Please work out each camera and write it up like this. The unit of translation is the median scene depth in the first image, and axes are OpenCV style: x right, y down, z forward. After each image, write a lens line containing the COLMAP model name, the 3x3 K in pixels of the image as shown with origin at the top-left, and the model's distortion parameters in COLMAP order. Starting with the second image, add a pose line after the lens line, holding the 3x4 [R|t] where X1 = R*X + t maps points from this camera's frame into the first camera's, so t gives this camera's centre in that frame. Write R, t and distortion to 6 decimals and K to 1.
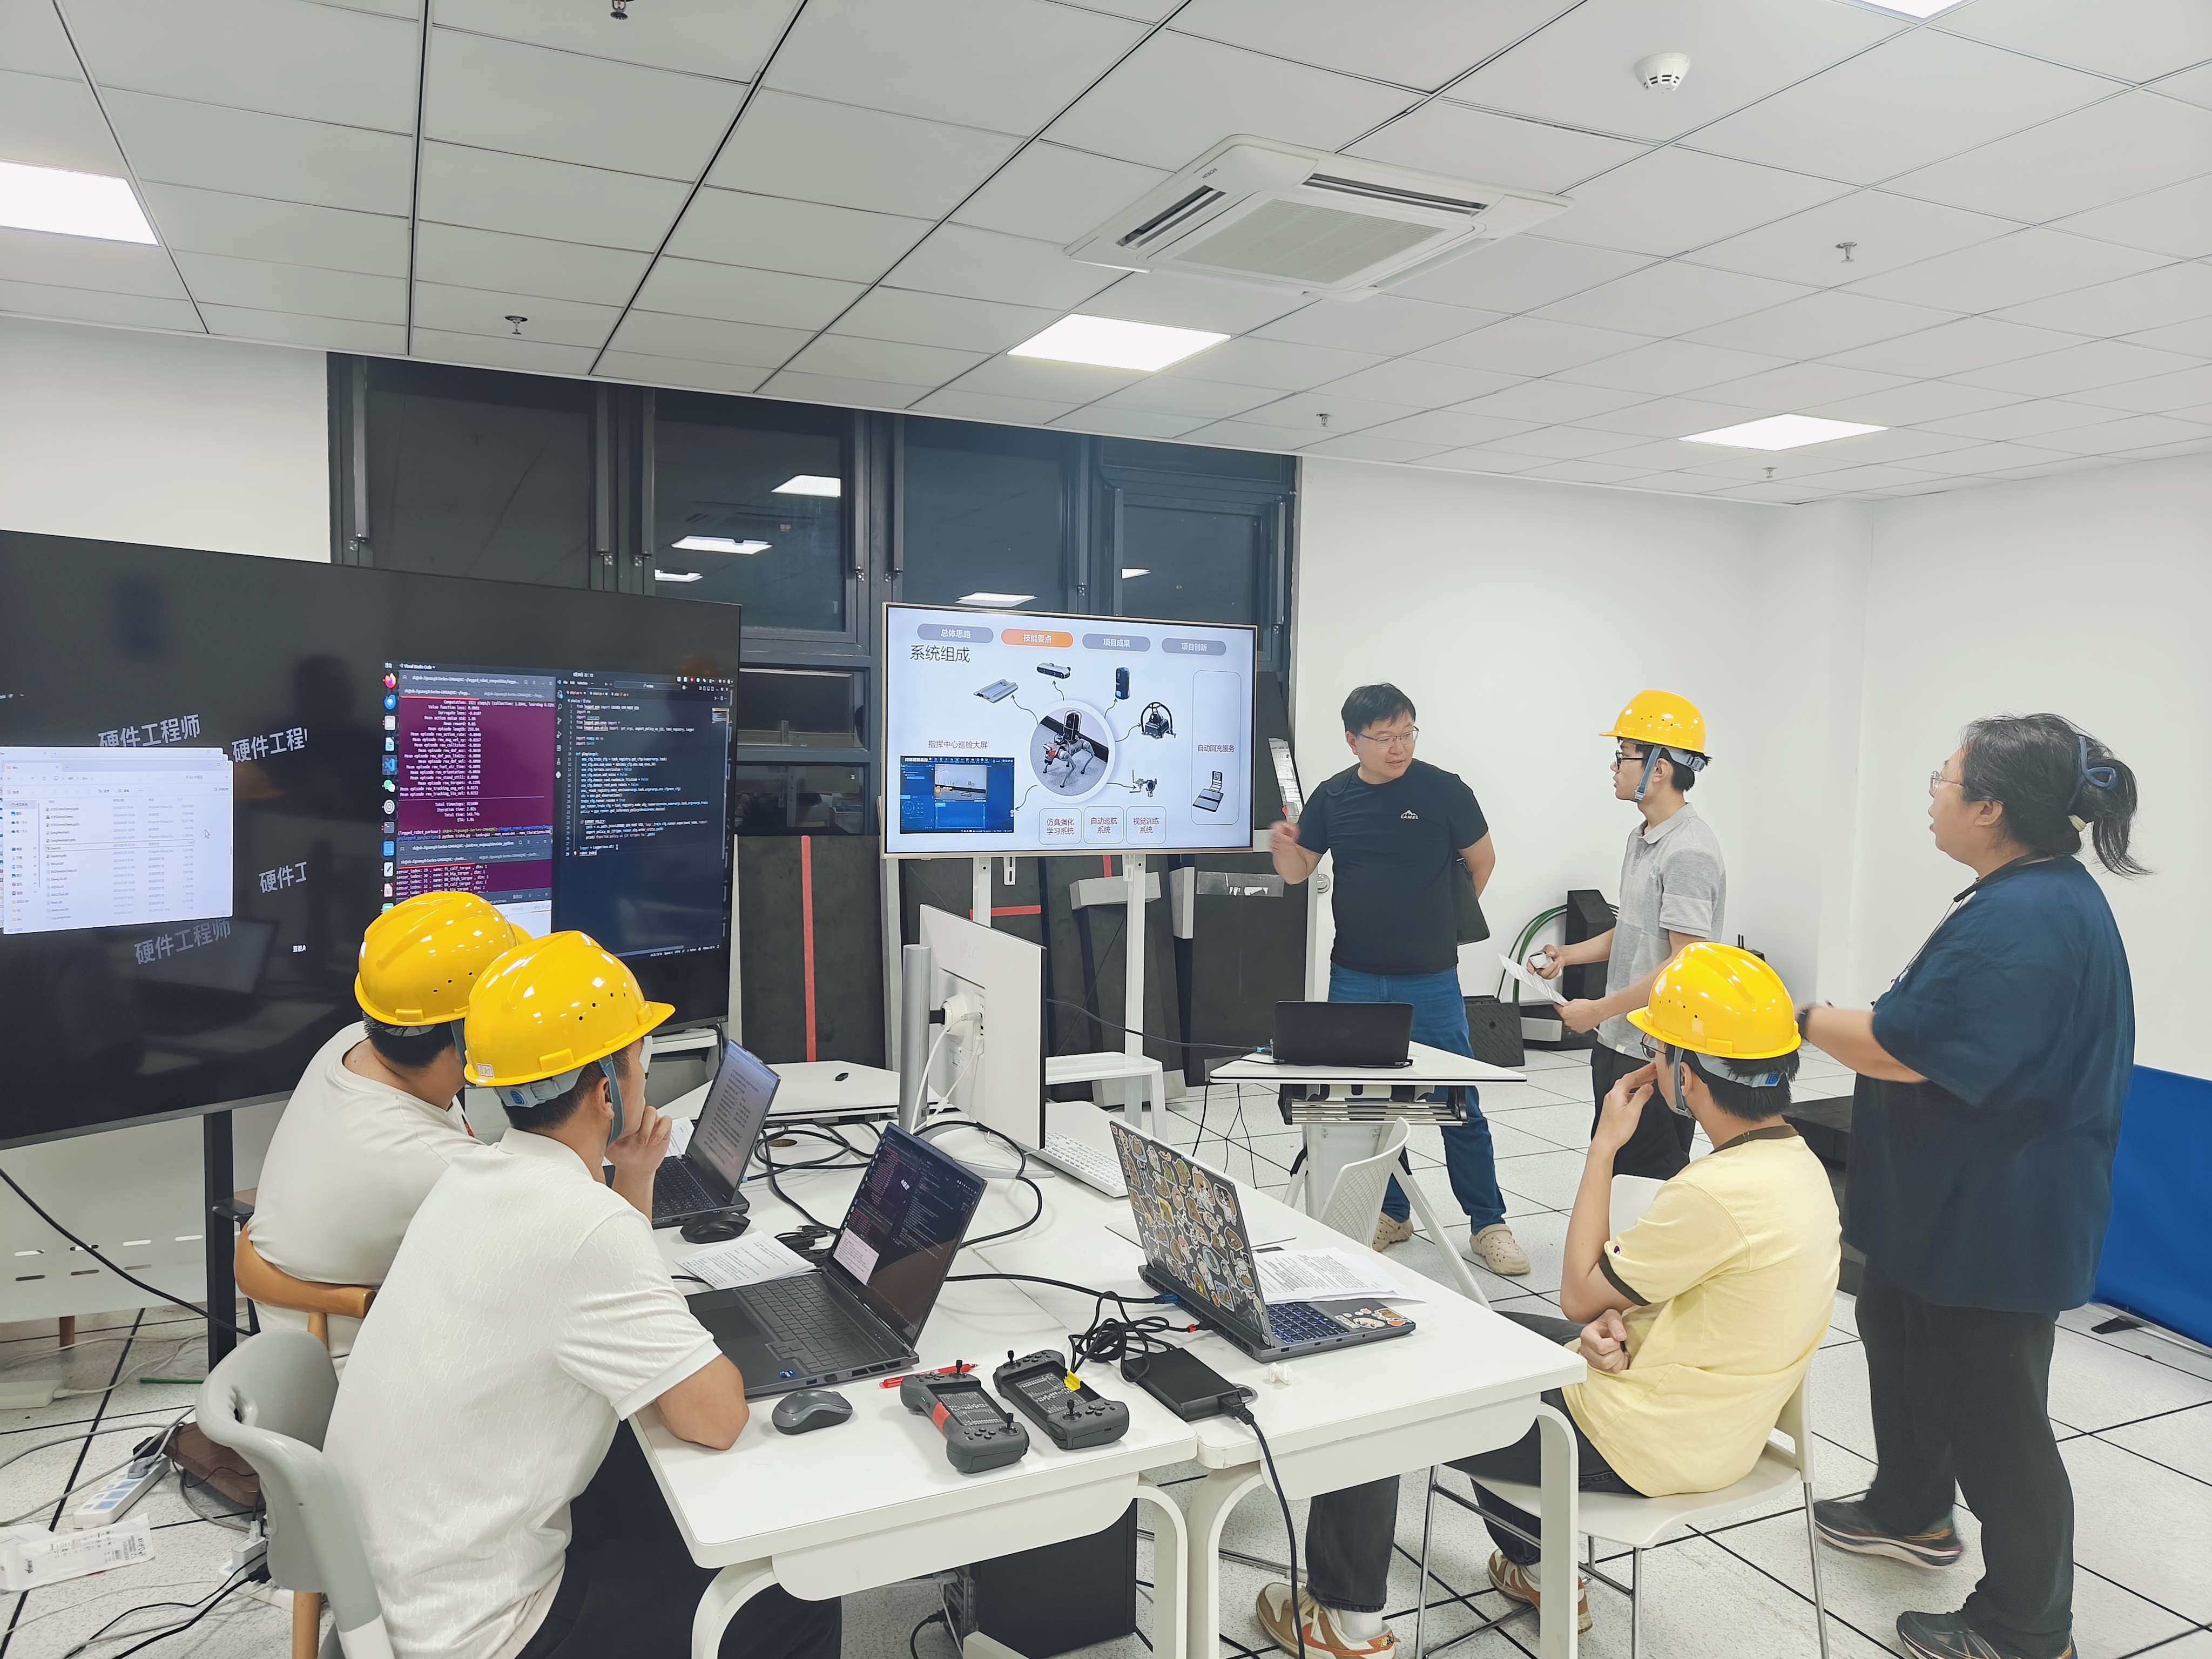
lens RADIAL K [[1556.1, 0, 1106.0], [0, 1556.1, 829.5], [0, 0, 1]] dist [0.051986, -0.075952]
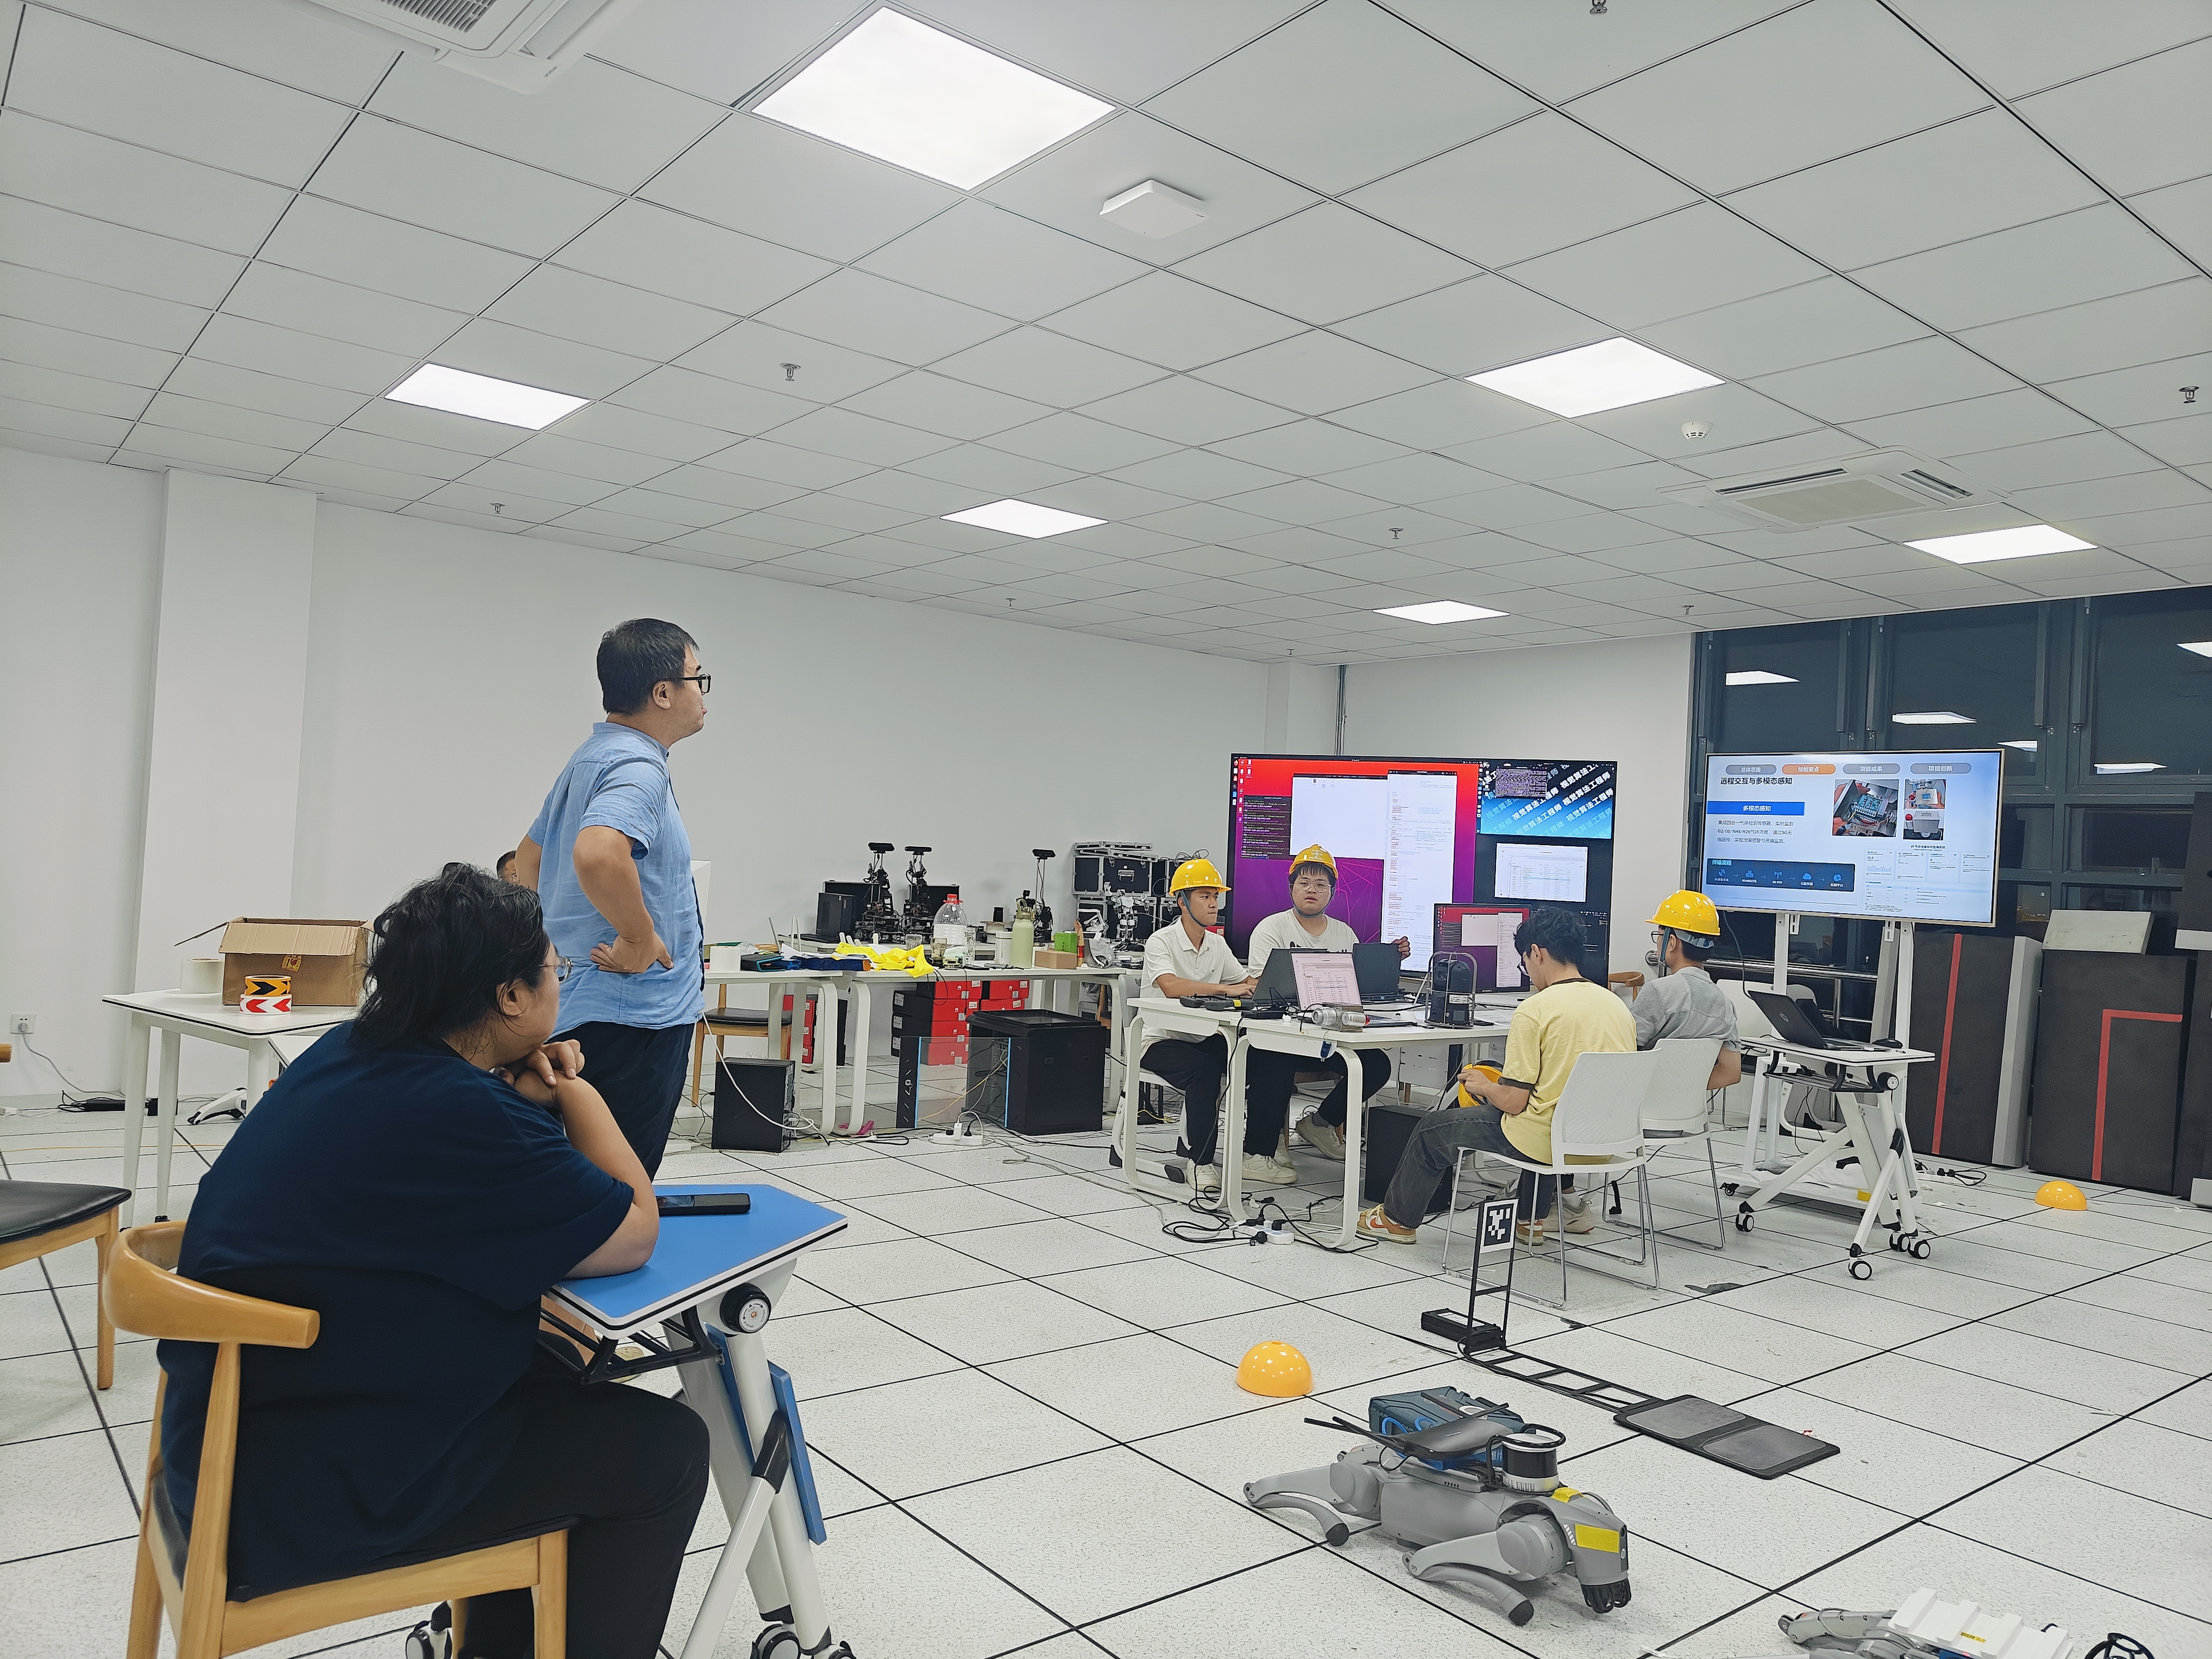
lens RADIAL K [[1523.4, 0, 1106.0], [0, 1523.4, 829.5], [0, 0, 1]] dist [0.013576, -0.002648]
pose [[0.247828, -0.024054, -0.968505, 0.816367], [-0.108423, 0.992723, -0.052399, 0.057699], [0.962718, 0.117994, 0.243417, -0.004830]]
